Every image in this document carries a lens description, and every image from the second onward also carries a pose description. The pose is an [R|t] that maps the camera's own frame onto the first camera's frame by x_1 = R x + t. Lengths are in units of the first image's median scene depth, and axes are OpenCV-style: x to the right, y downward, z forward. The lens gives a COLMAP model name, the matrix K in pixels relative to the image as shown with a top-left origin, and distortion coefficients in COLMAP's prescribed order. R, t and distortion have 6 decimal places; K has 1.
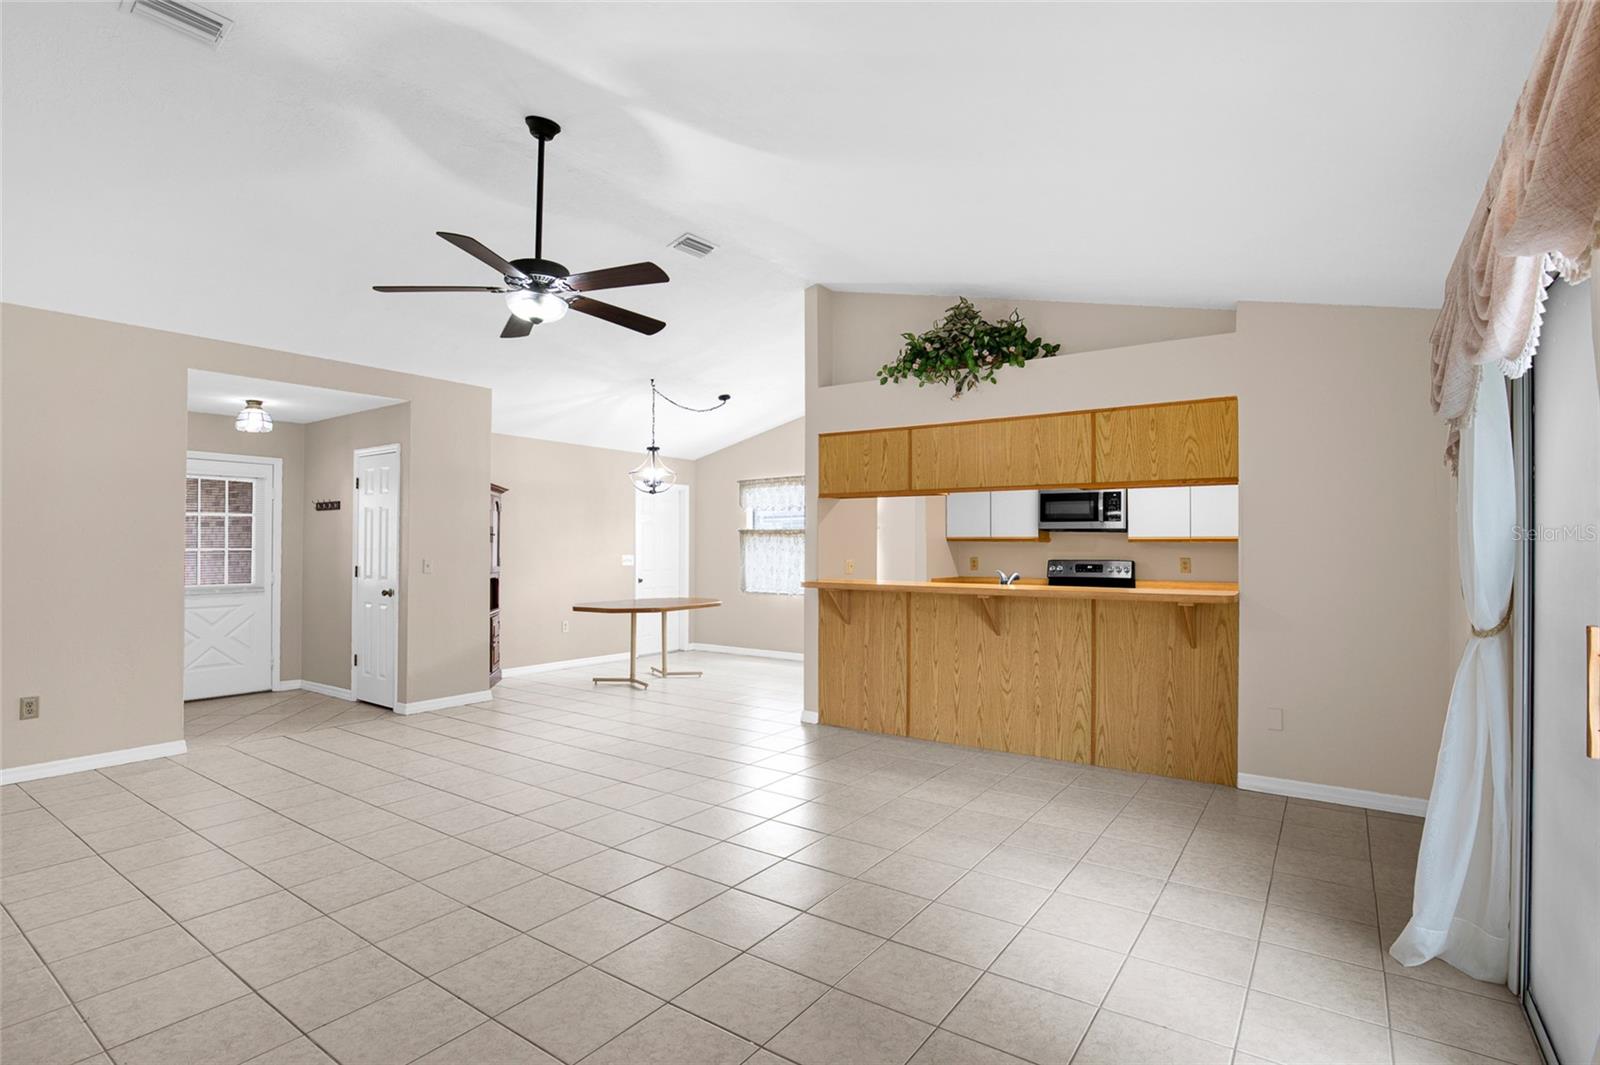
lens RADIAL K [[771.3, 0, 800.3], [0, 771.3, 548.4], [0, 0, 1]] dist [-0.019393, 0.000180]
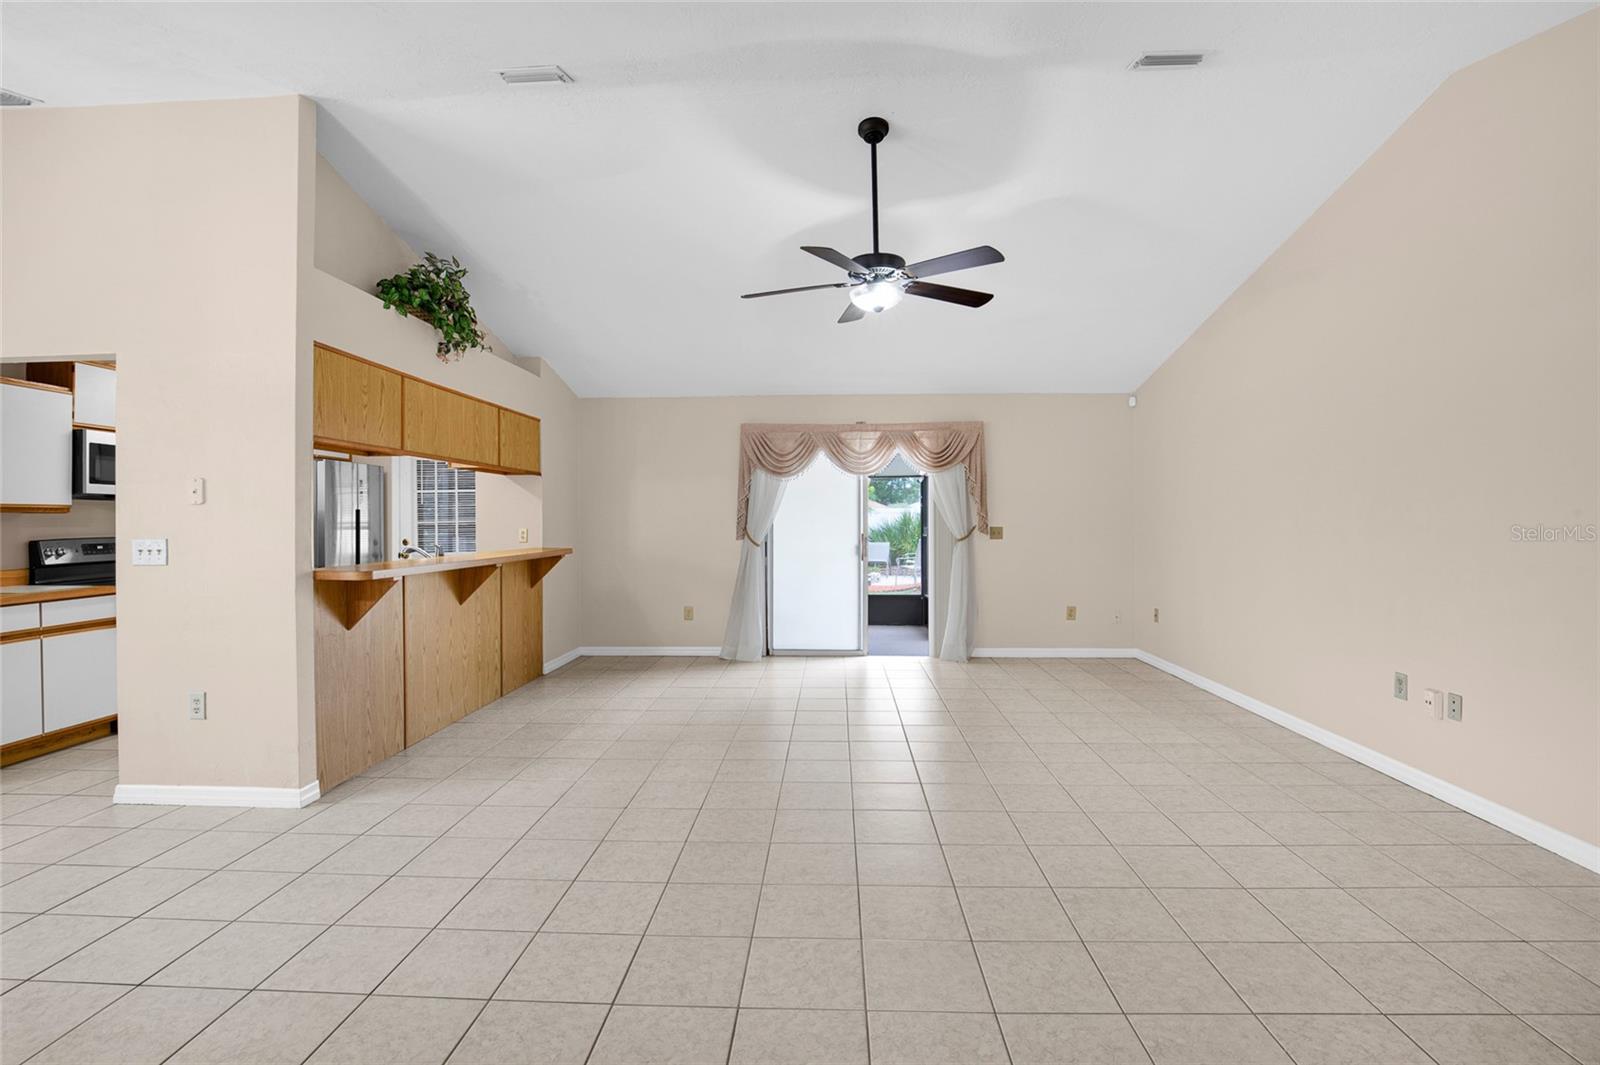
lens RADIAL K [[750.7, 0, 800.8], [0, 750.7, 512.5], [0, 0, 1]] dist [-0.029778, 0.000012]
pose [[-0.538184, 0.003174, 0.842822, -0.965191], [0.000795, 0.999994, -0.003258, -0.006720], [-0.842827, -0.001084, -0.538183, 1.358834]]
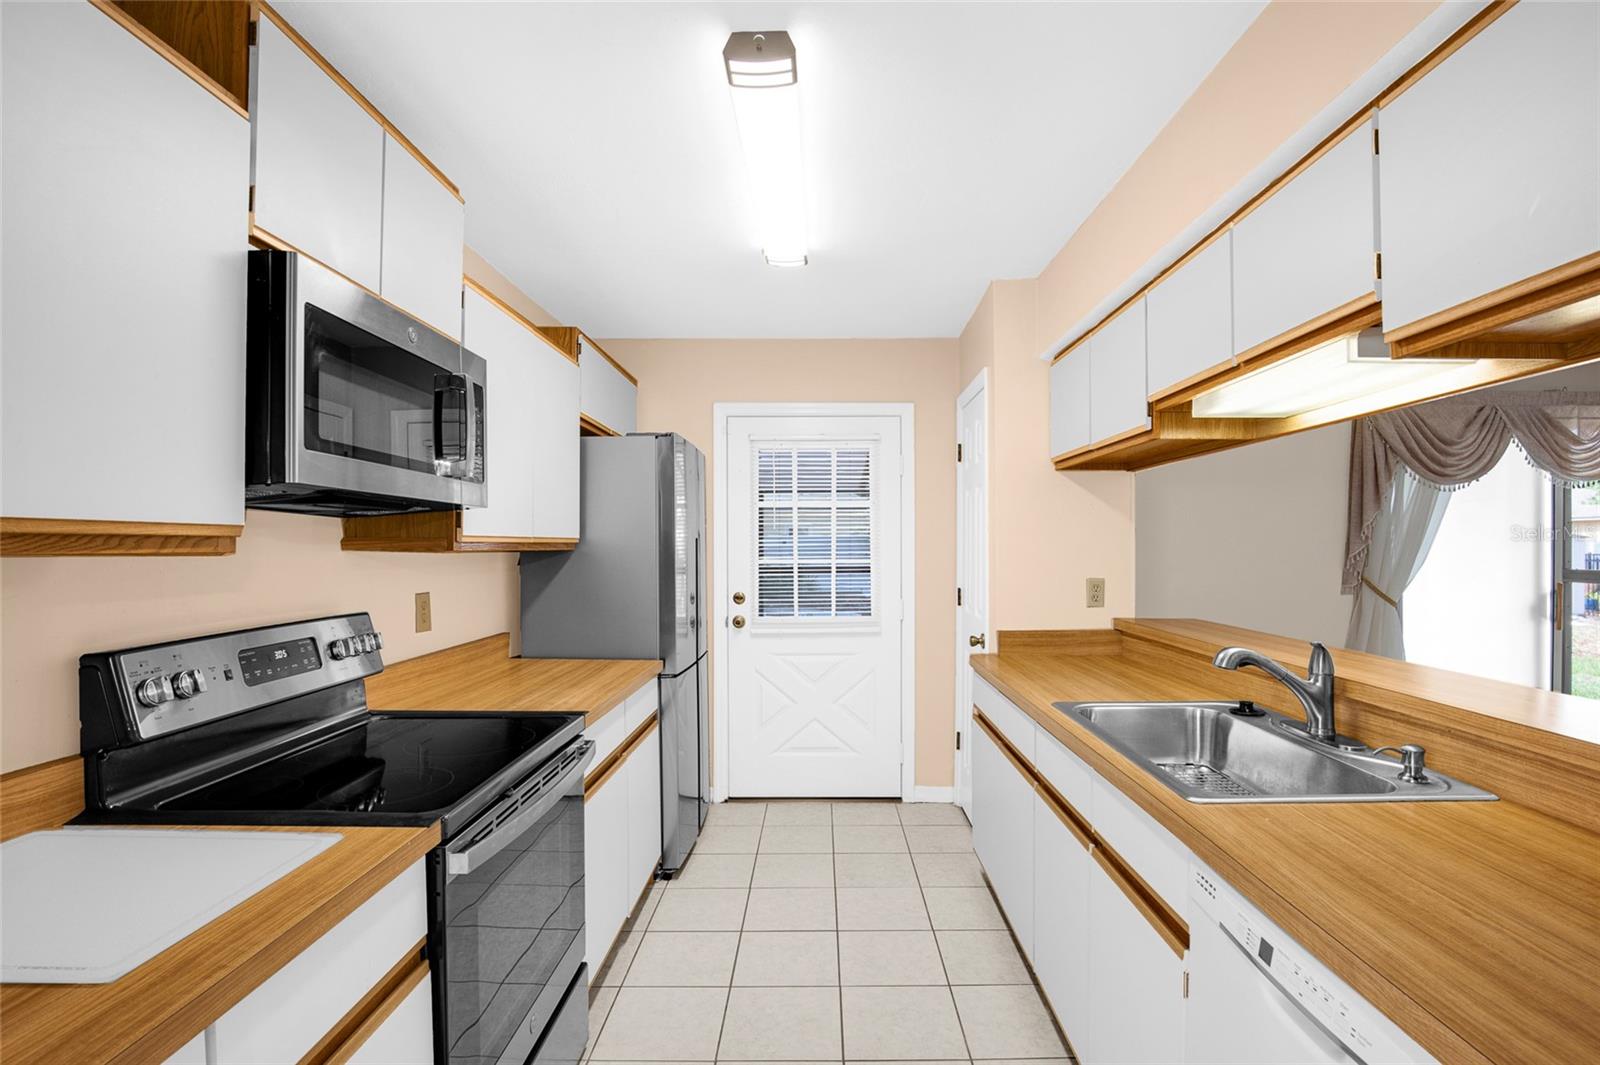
lens RADIAL K [[771.3, 0, 800.3], [0, 771.3, 548.4], [0, 0, 1]] dist [-0.019393, 0.000180]
pose [[-0.586672, -0.013163, 0.809718, 0.180994], [-0.005039, 0.999908, 0.012604, -0.018149], [-0.809809, 0.003315, -0.586684, 1.701197]]
